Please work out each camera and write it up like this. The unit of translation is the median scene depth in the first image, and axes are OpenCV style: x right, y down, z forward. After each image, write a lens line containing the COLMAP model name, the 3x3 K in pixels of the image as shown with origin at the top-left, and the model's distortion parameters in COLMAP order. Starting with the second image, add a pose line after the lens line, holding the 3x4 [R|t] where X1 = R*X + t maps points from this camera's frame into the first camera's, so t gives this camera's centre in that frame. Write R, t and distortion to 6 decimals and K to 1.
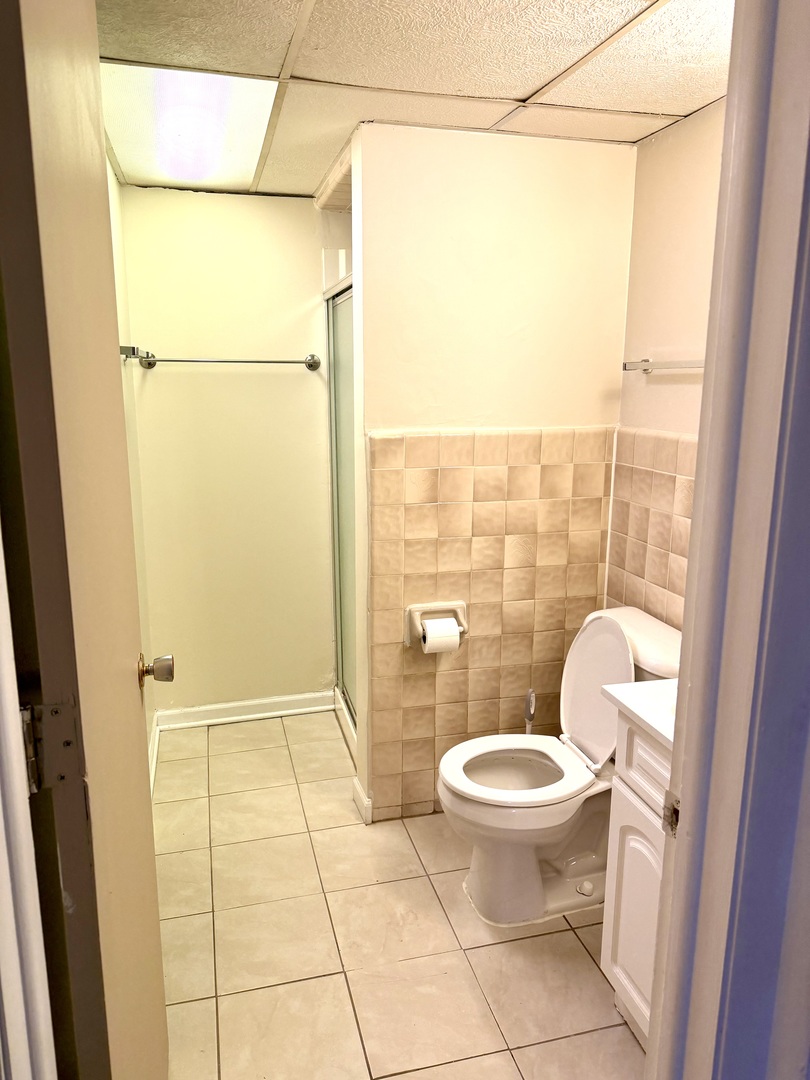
lens RADIAL K [[769.3, 0, 402.5], [0, 769.3, 539.2], [0, 0, 1]] dist [0.003506, 0.000043]
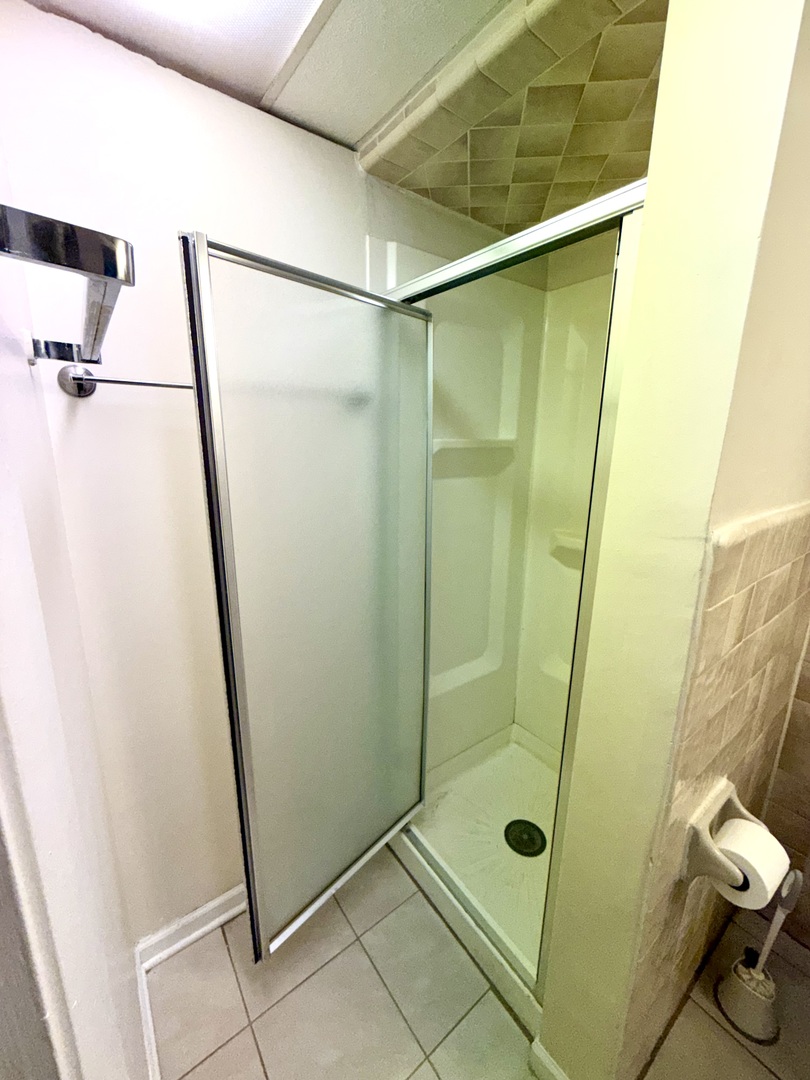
lens RADIAL K [[428.7, 0, 411.4], [0, 428.7, 539.0], [0, 0, 1]] dist [-0.001949, 0.000262]
pose [[0.924819, -0.069992, 0.373913, -0.235033], [0.059525, 0.997446, 0.039483, -0.119933], [-0.375721, -0.014257, 0.926623, 0.636843]]
